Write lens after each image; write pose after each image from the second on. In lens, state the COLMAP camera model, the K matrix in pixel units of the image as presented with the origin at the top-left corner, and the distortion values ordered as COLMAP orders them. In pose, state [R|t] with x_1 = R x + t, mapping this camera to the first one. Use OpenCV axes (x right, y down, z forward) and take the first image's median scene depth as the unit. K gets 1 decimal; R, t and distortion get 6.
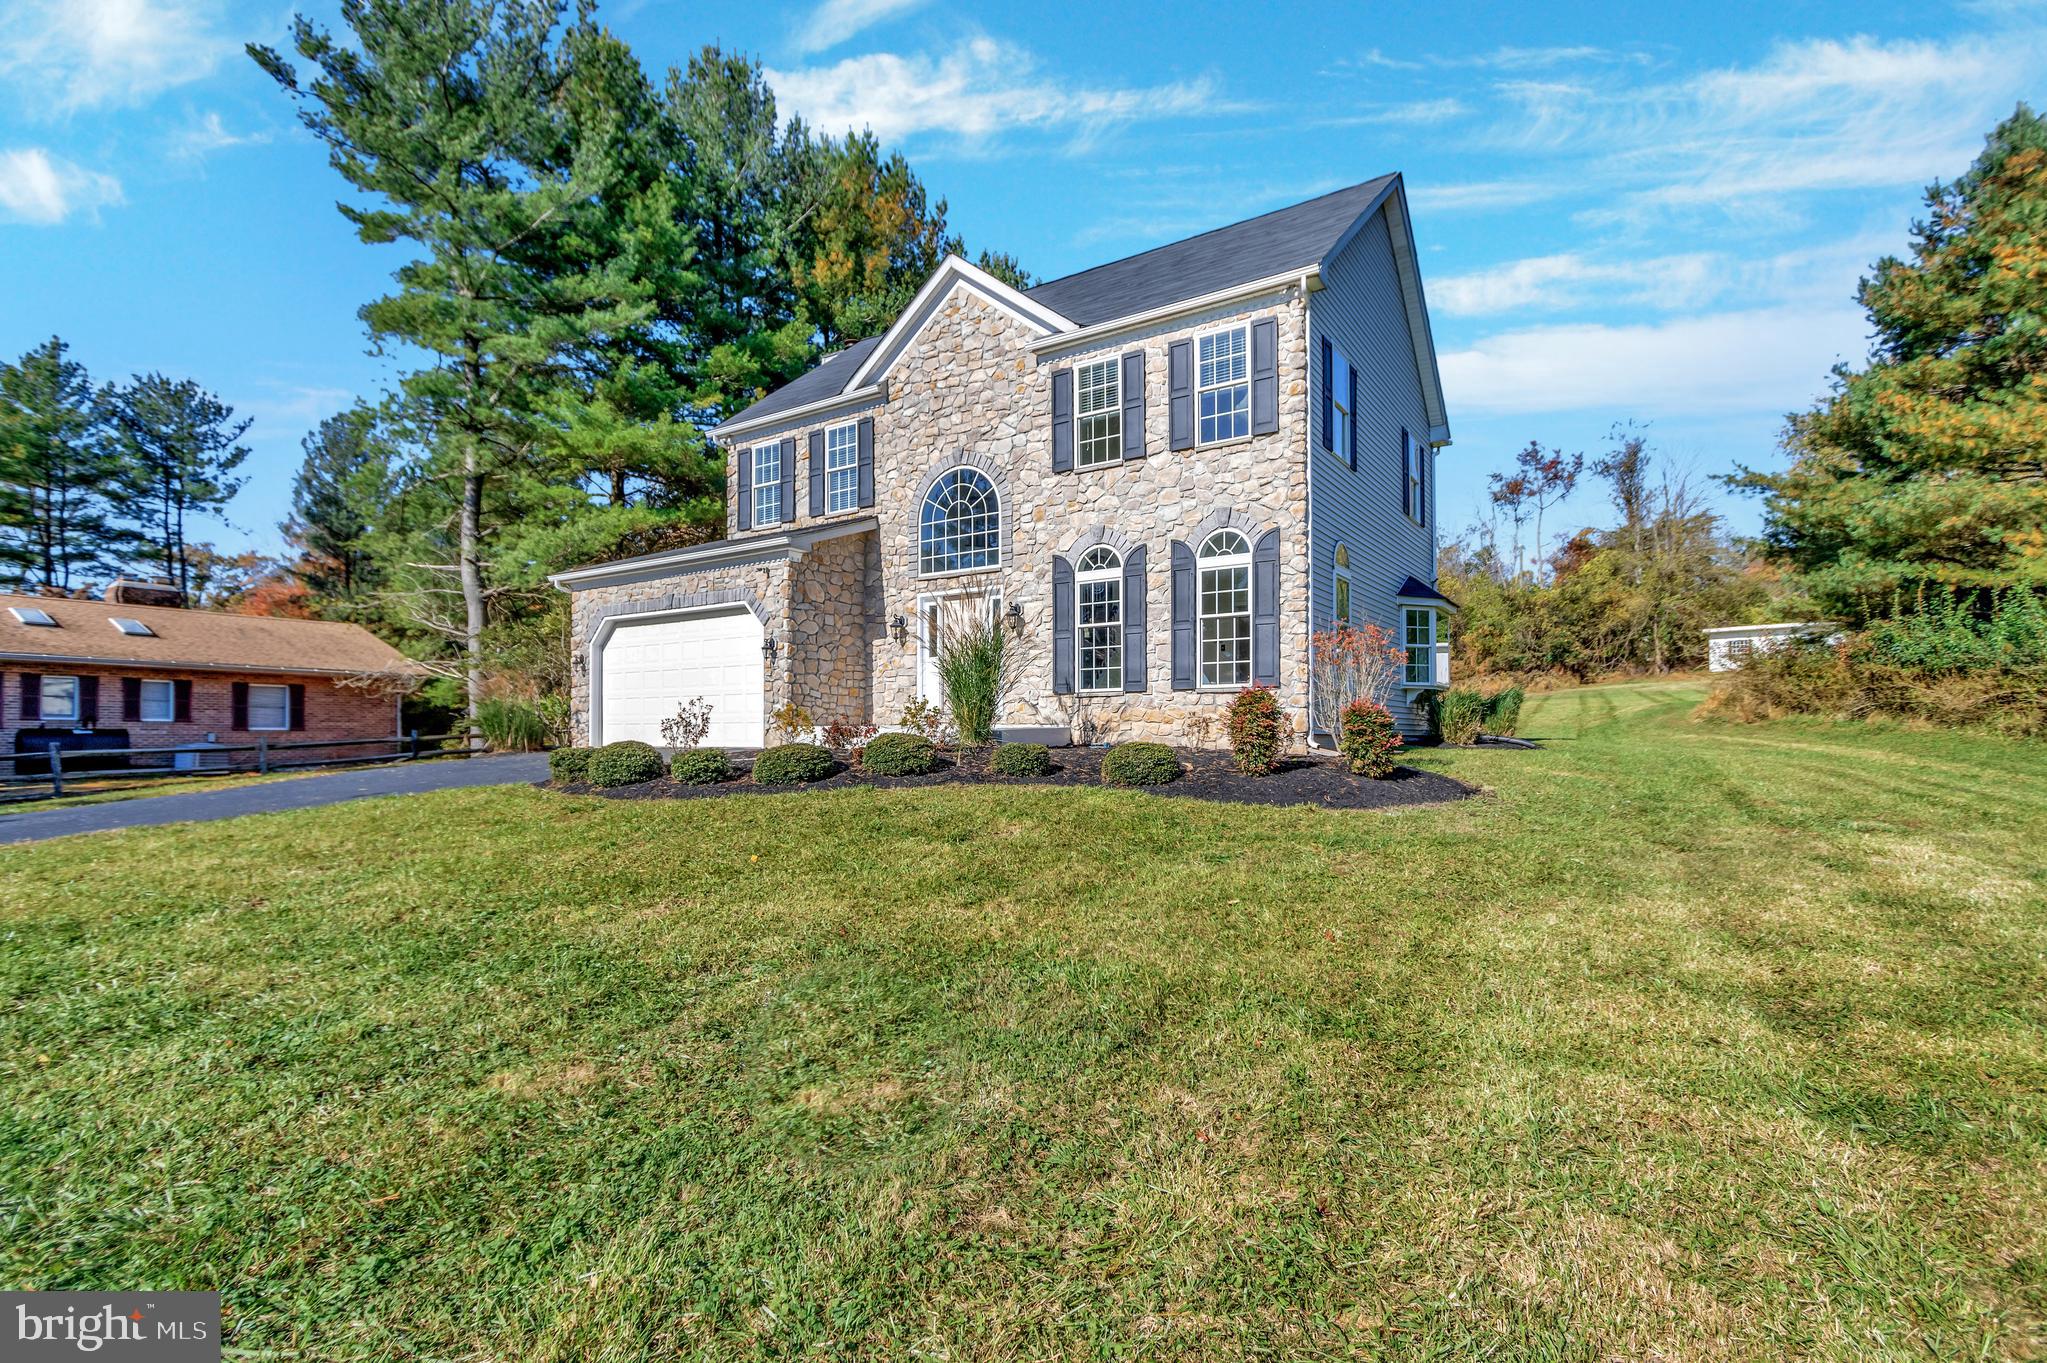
lens RADIAL K [[984.4, 0, 1078.9], [0, 984.4, 700.6], [0, 0, 1]] dist [0.030923, 0.000045]
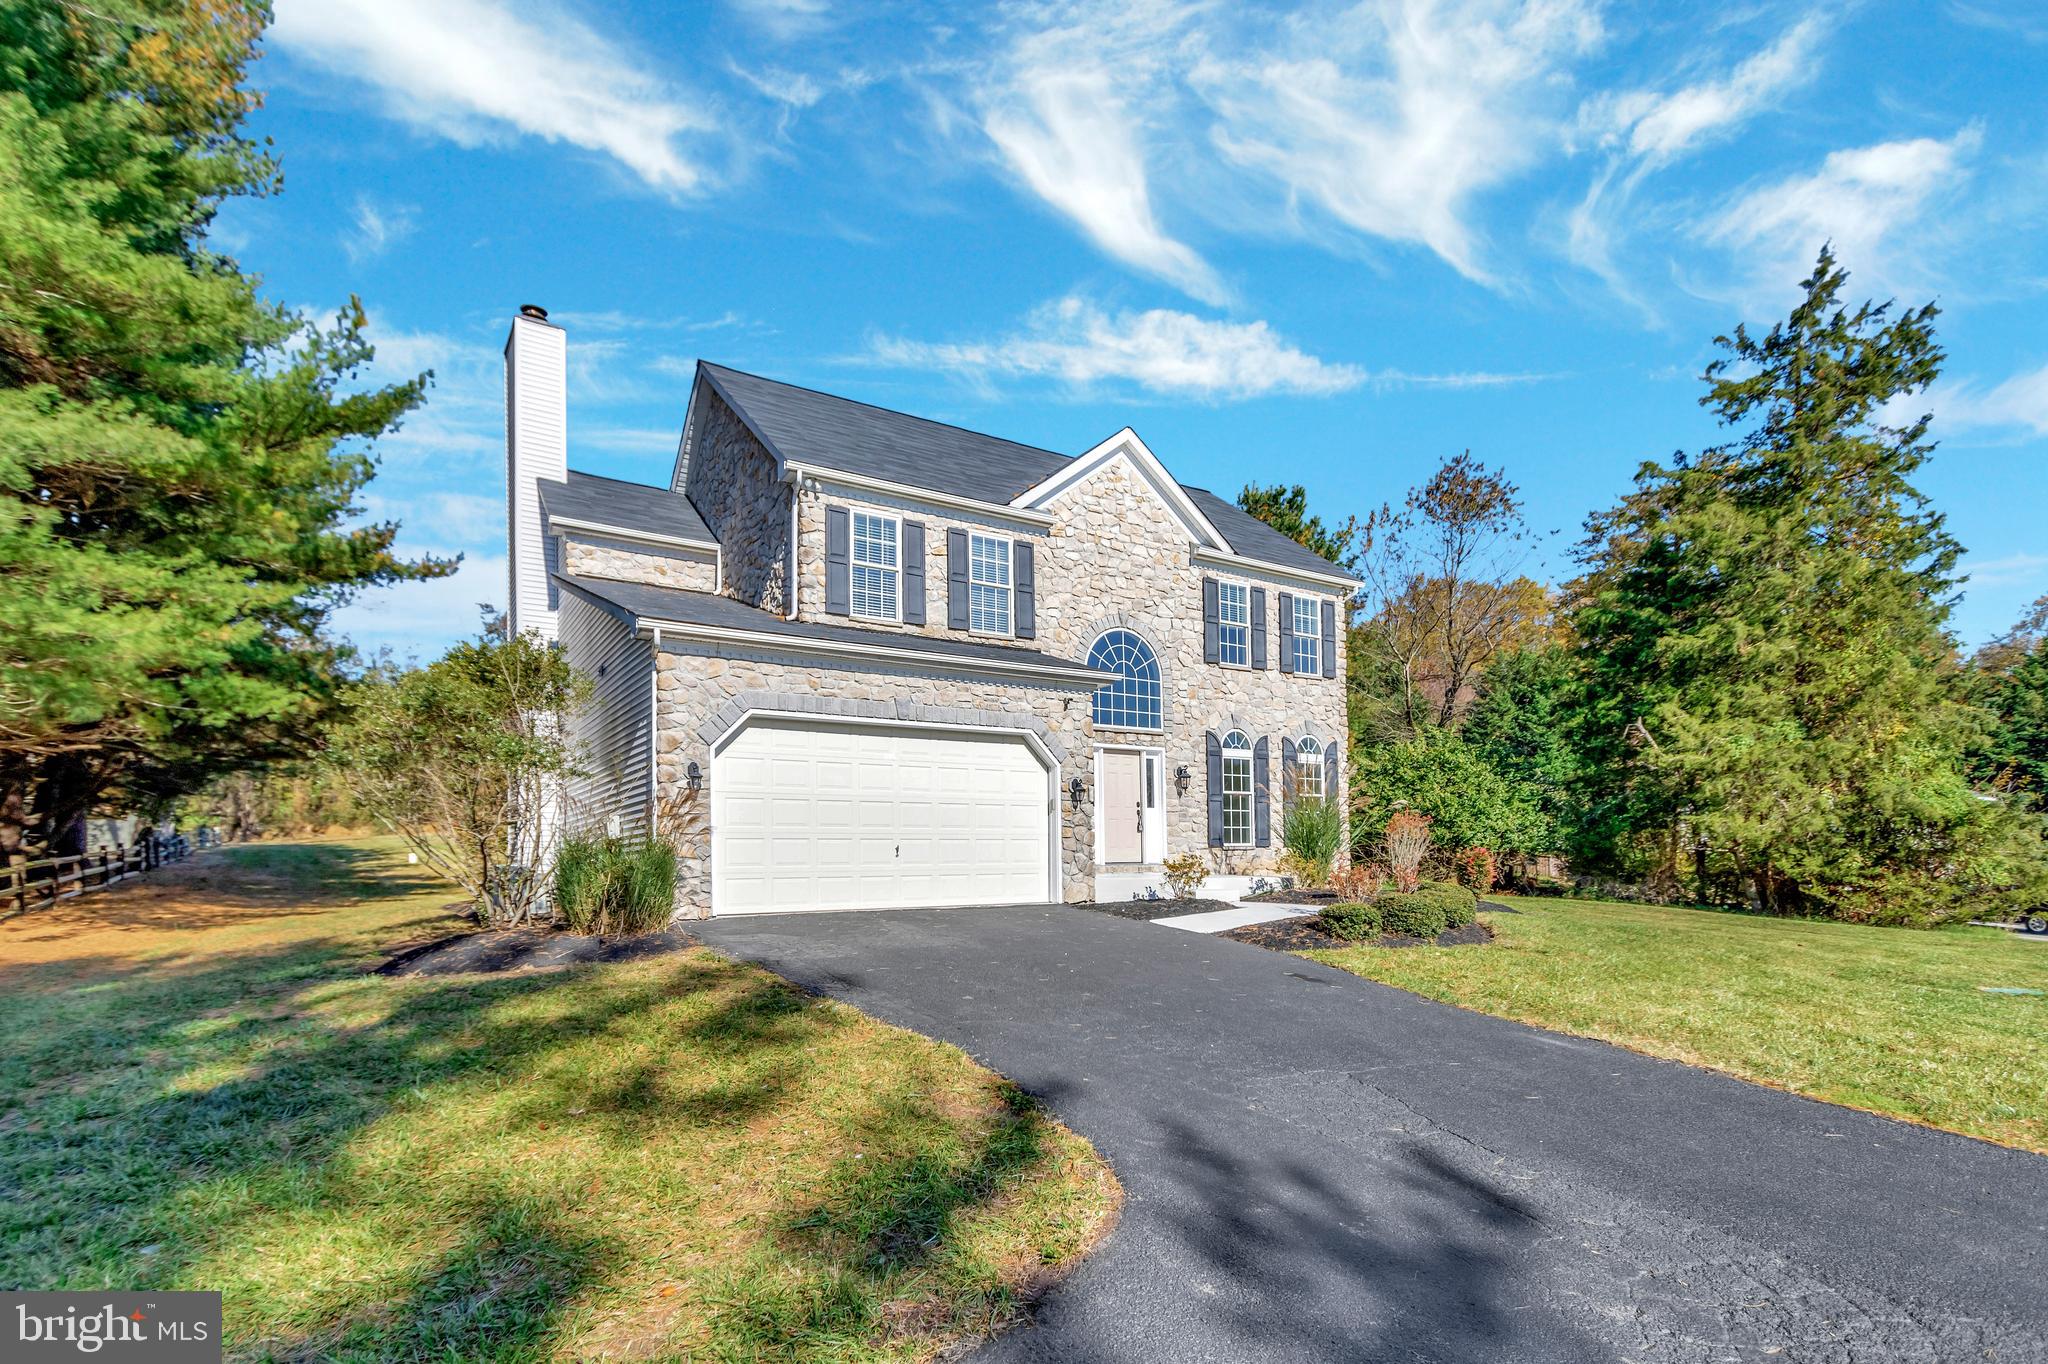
lens RADIAL K [[959.9, 0, 1027.6], [0, 959.9, 843.1], [0, 0, 1]] dist [0.008584, 0.000588]
pose [[0.415765, 0.016794, 0.909317, -1.148189], [-0.020654, 0.999746, -0.009021, 0.003995], [-0.909238, -0.015030, 0.416006, 0.694476]]
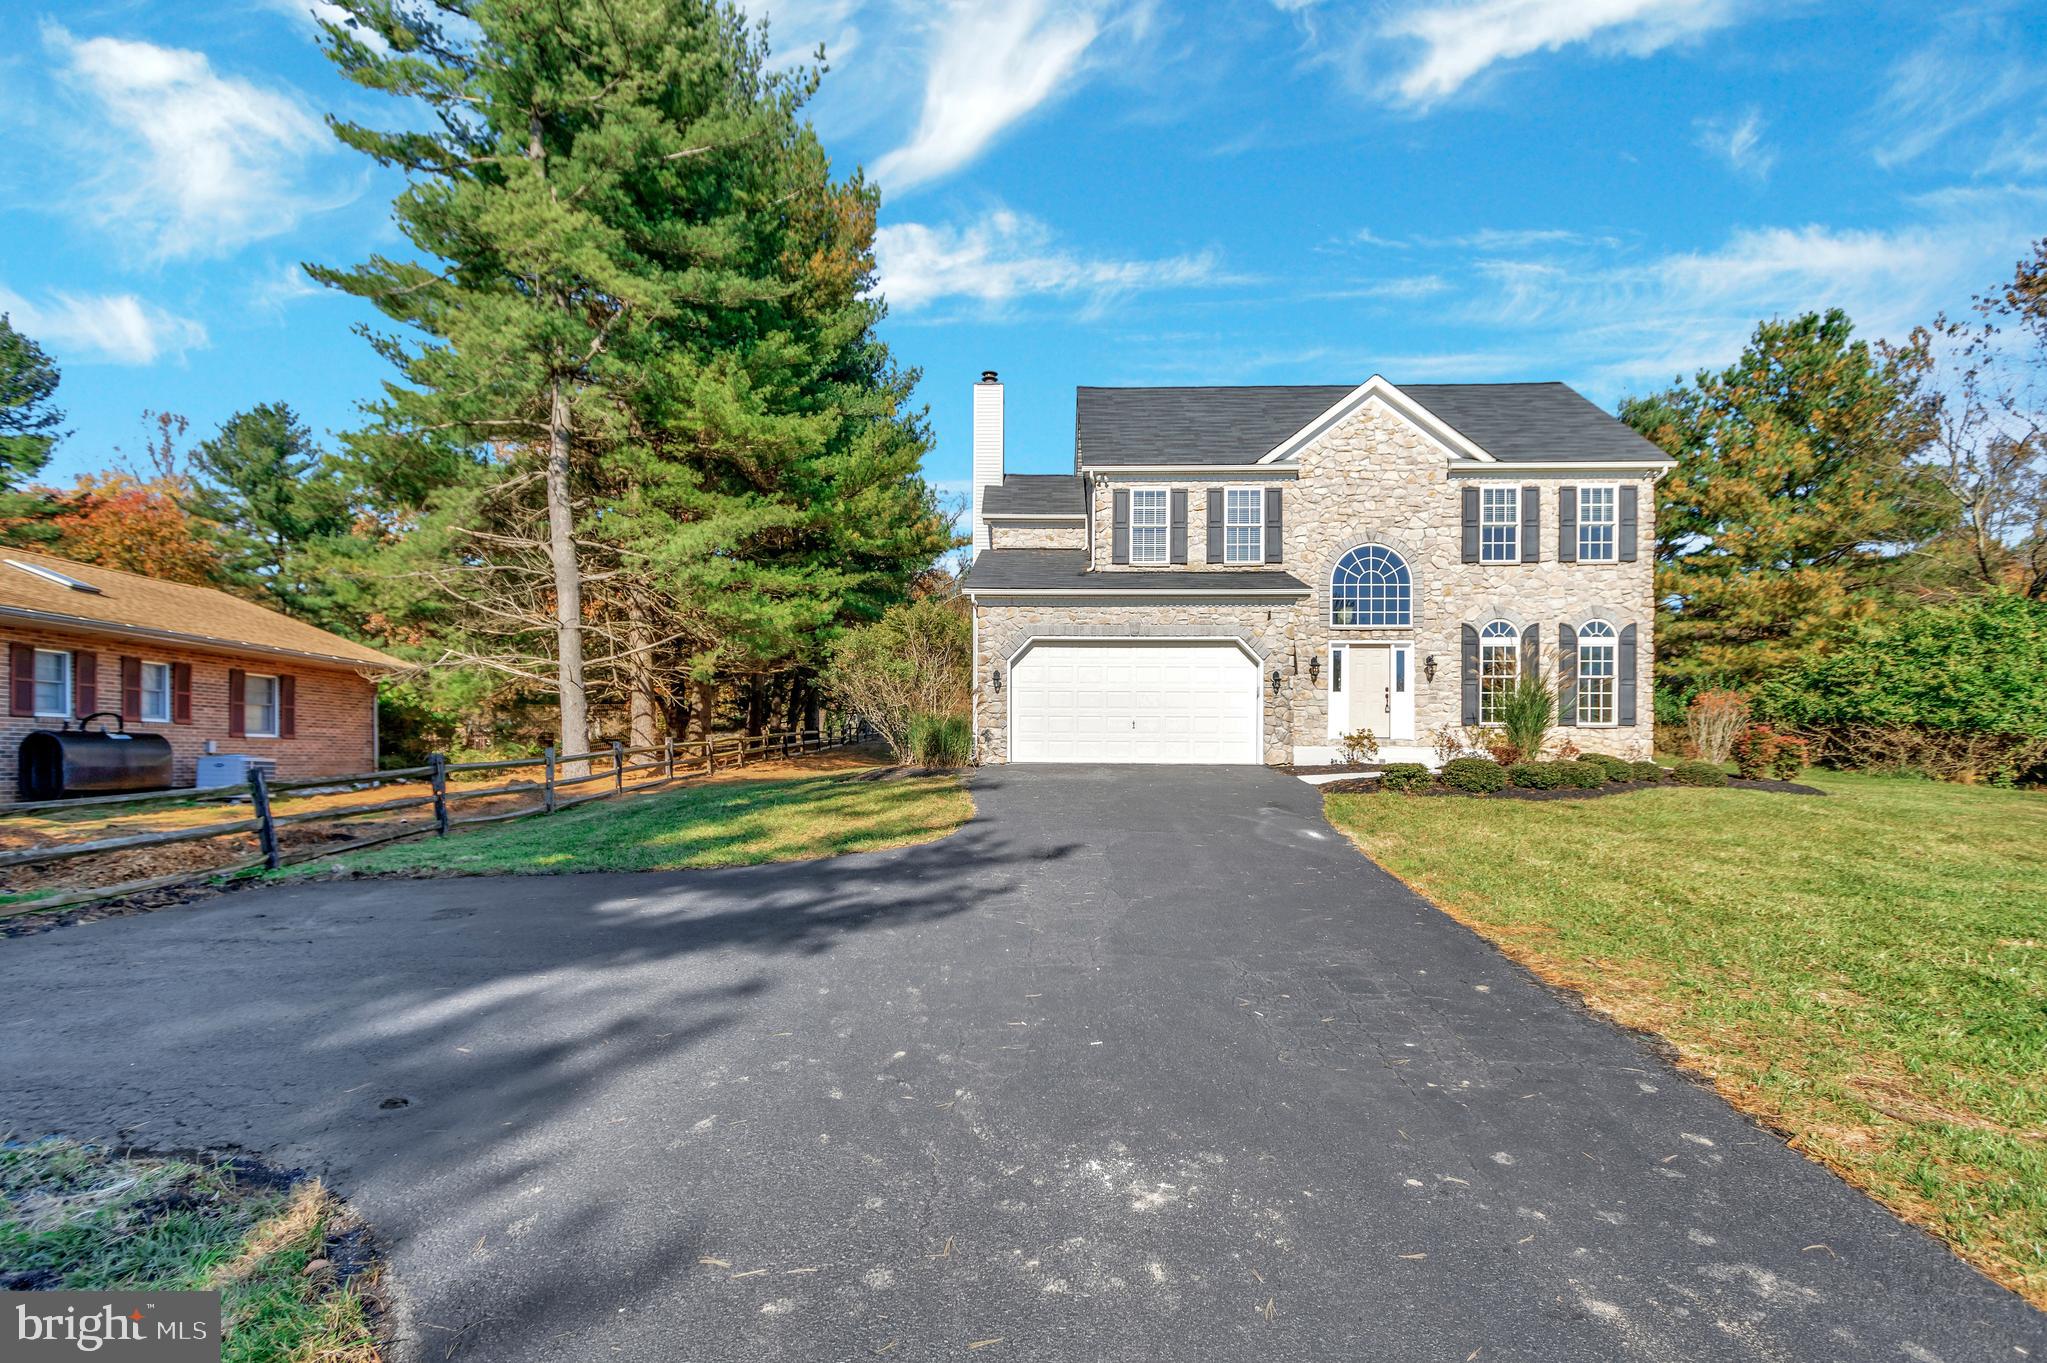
lens RADIAL K [[931.9, 0, 1052.5], [0, 931.9, 755.6], [0, 0, 1]] dist [0.022095, -0.008301]
pose [[0.841056, 0.008157, 0.540887, -1.173294], [-0.026496, 0.999307, 0.026131, 0.016460], [-0.540299, -0.036309, 0.840689, 0.207193]]
